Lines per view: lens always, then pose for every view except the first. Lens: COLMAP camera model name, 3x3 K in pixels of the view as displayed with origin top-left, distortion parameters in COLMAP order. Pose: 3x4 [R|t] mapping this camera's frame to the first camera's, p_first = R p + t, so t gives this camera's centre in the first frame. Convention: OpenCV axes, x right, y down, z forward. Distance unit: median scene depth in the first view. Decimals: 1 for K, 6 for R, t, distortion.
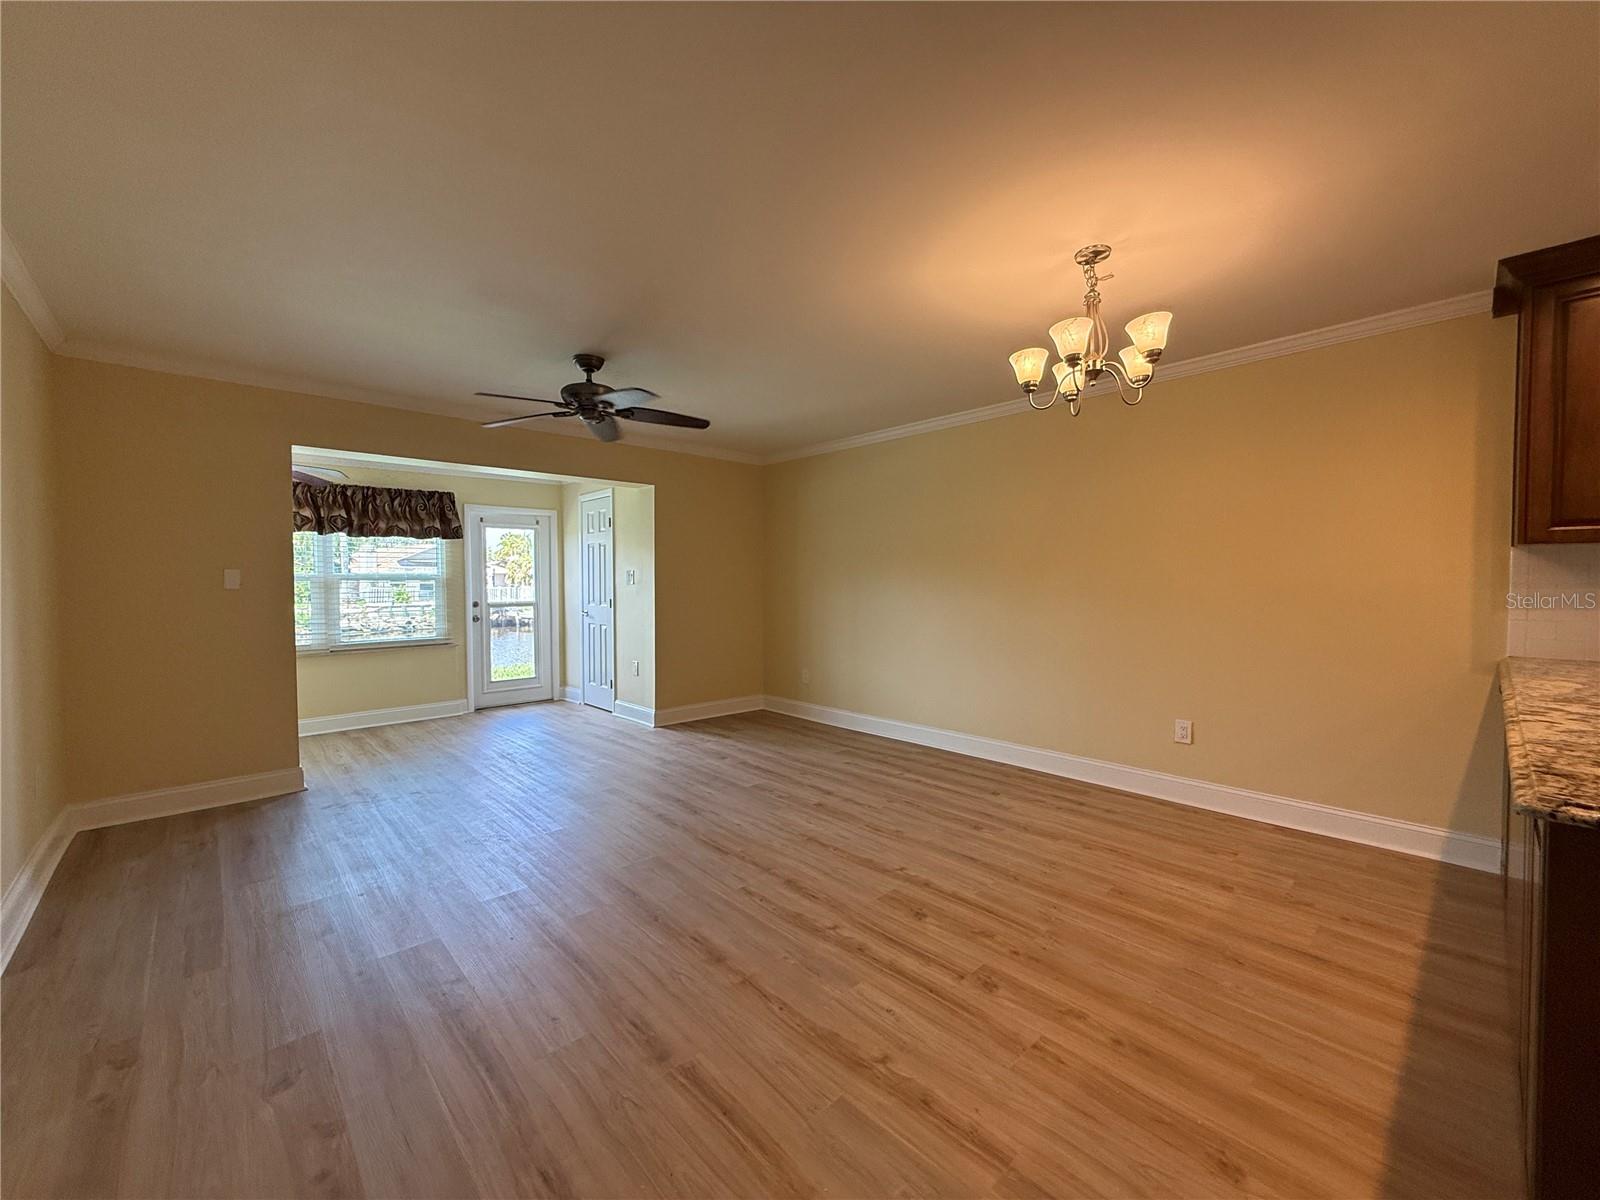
lens RADIAL K [[638.0, 0, 793.7], [0, 638.0, 599.0], [0, 0, 1]] dist [-0.000863, 0.000958]
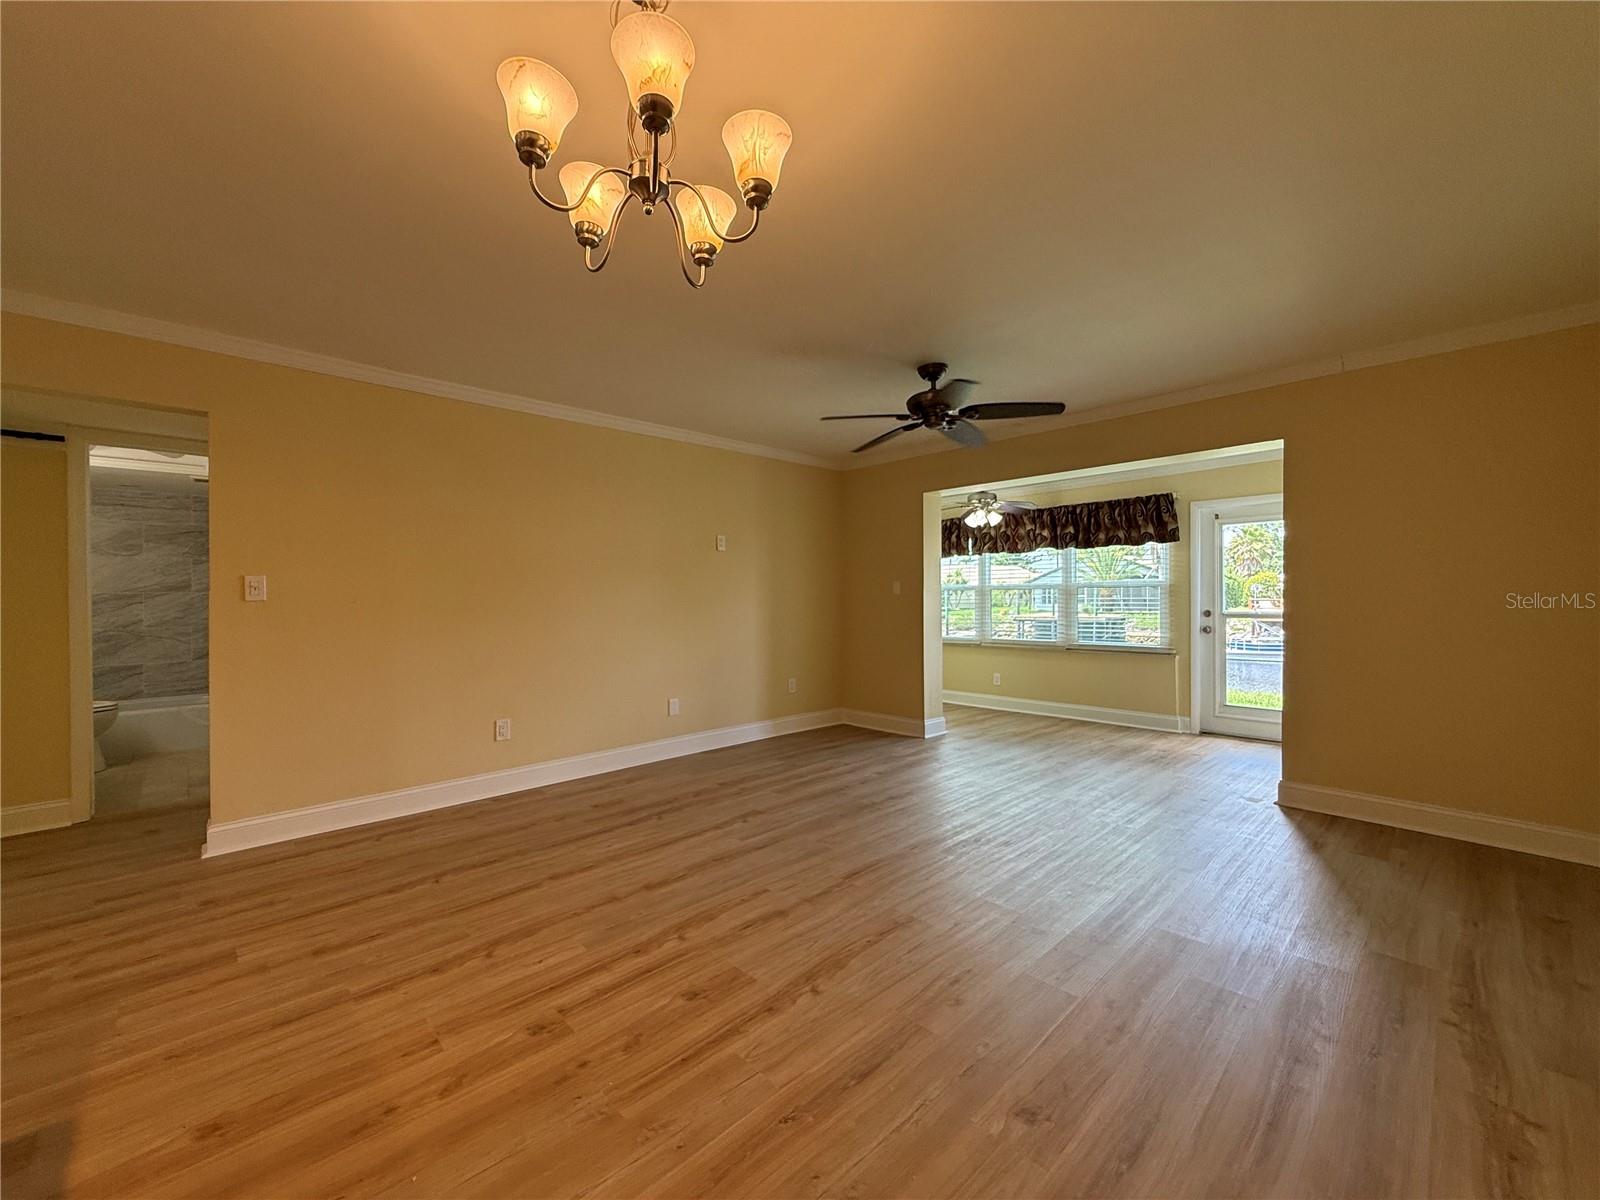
lens RADIAL K [[638.0, 0, 793.7], [0, 638.0, 599.0], [0, 0, 1]] dist [-0.000863, 0.000958]
pose [[0.010102, 0.005776, -0.999932, 0.429981], [-0.021175, 0.999760, 0.005561, -0.004958], [0.999725, 0.021118, 0.010222, 0.477012]]
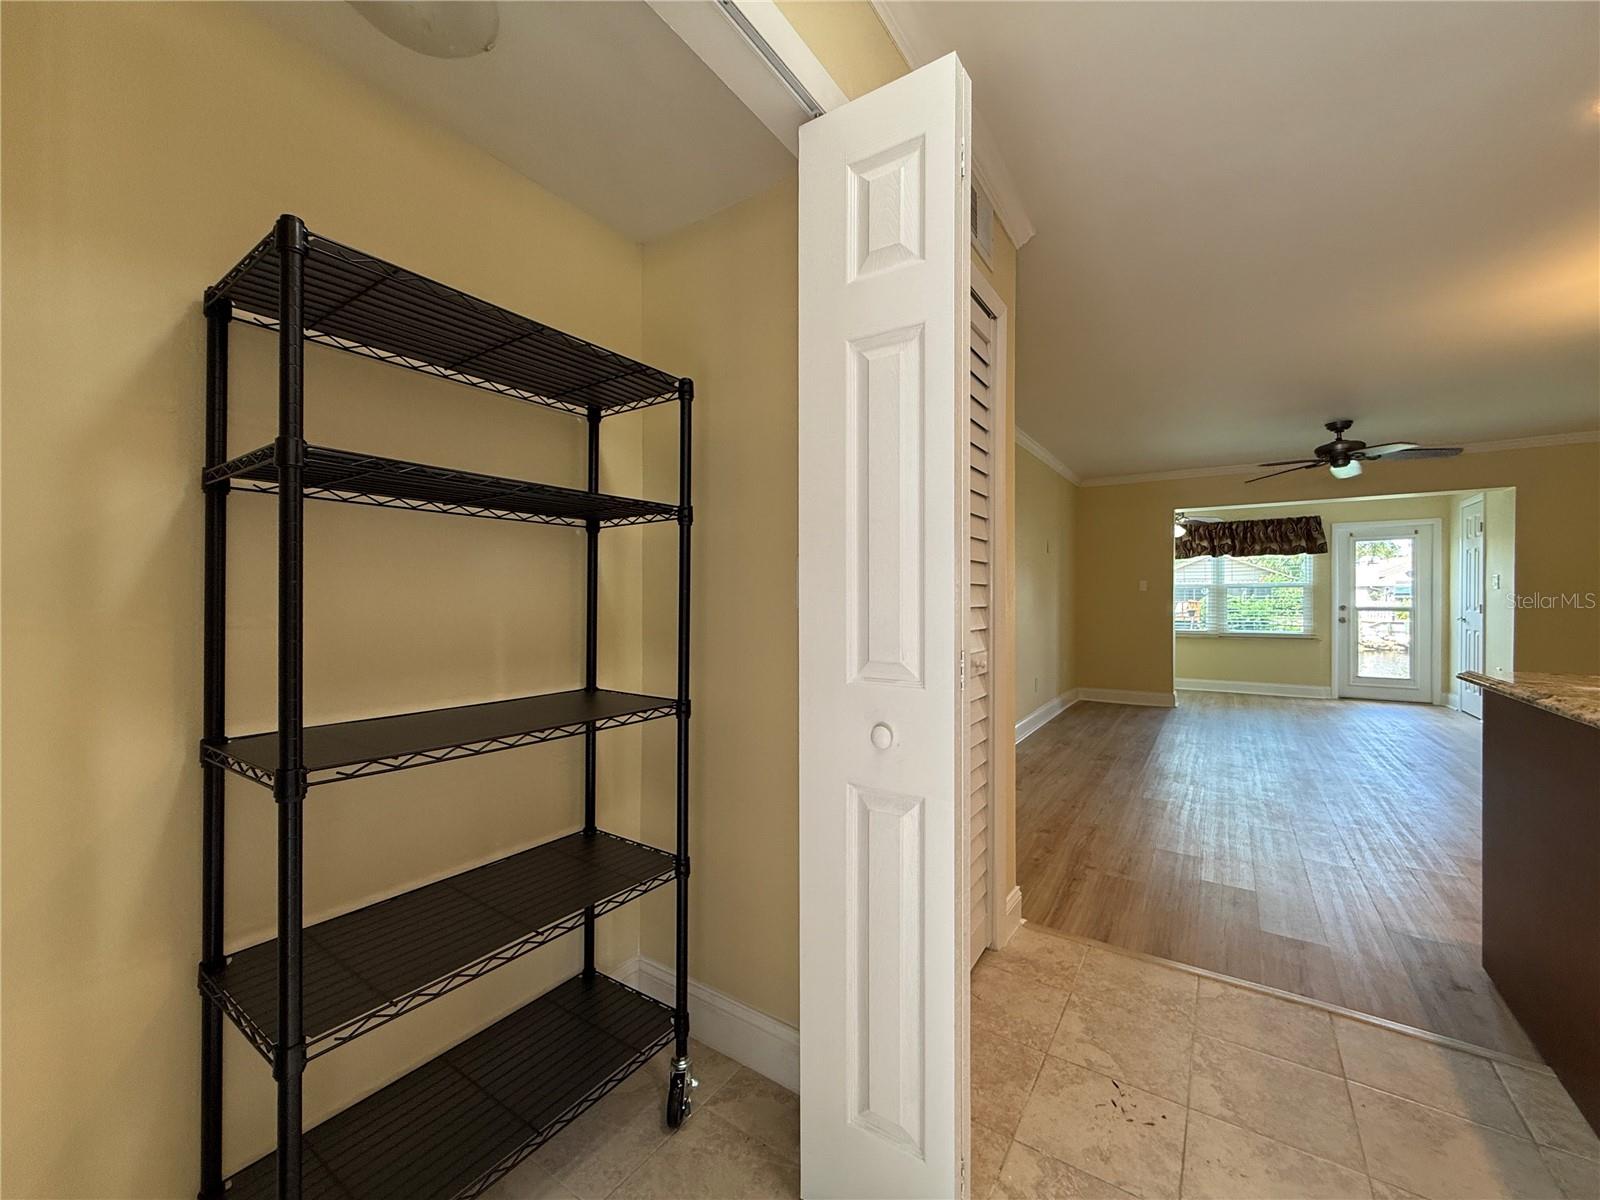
lens RADIAL K [[642.1, 0, 790.5], [0, 642.1, 600.5], [0, 0, 1]] dist [-0.000164, 0.000124]
pose [[0.228290, 0.007378, -0.973565, 0.474501], [-0.027844, 0.999612, 0.001046, 0.025035], [0.973195, 0.026869, 0.228407, -0.291236]]
